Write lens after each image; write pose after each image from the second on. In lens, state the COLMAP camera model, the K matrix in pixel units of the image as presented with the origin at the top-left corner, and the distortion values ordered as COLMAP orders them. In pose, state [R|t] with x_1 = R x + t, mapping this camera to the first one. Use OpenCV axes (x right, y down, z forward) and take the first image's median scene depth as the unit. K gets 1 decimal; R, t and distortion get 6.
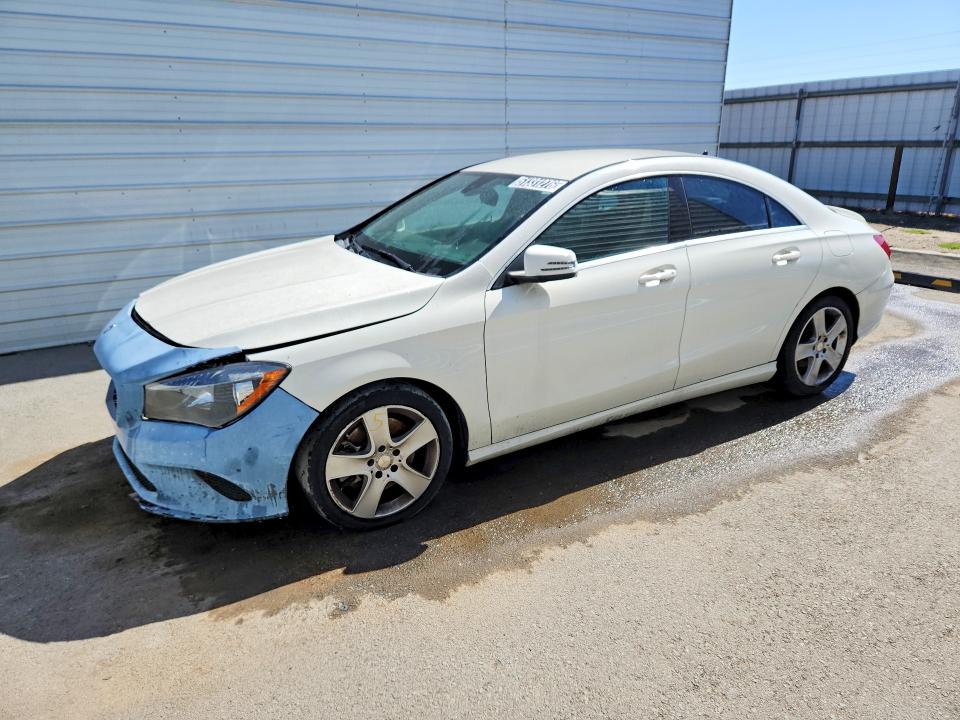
lens RADIAL K [[645.3, 0, 477.7], [0, 645.3, 343.7], [0, 0, 1]] dist [0.053349, -0.032011]
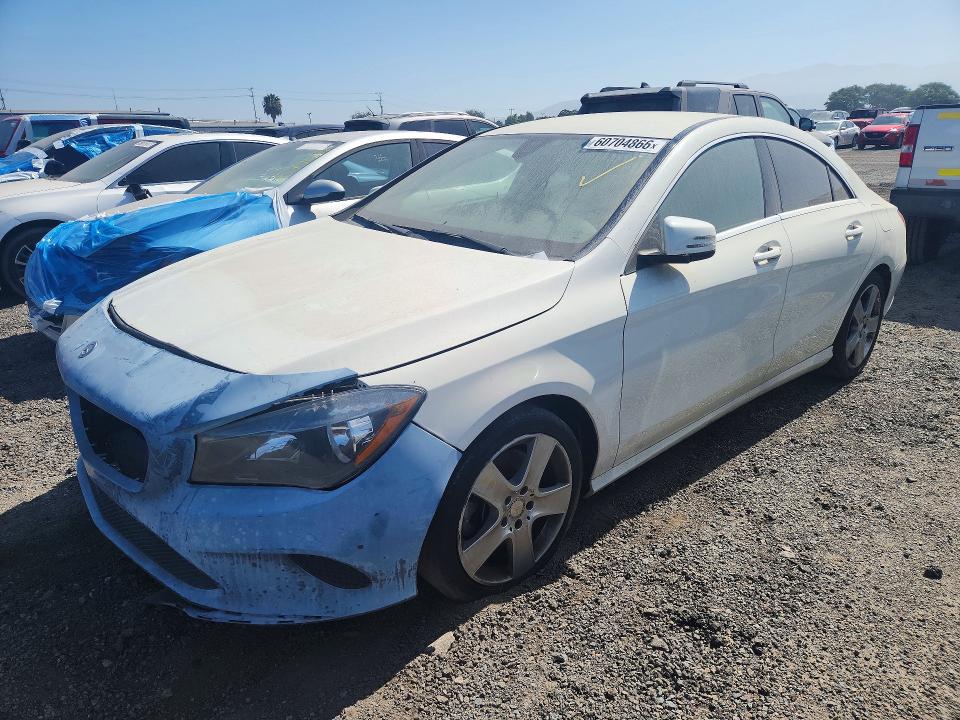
lens RADIAL K [[645.3, 0, 477.3], [0, 645.3, 368.7], [0, 0, 1]] dist [0.053349, -0.032011]
pose [[0.974937, -0.062012, 0.213666, -0.317862], [0.053207, 0.997490, 0.046720, -0.015374], [-0.216027, -0.034181, 0.975789, 0.260243]]
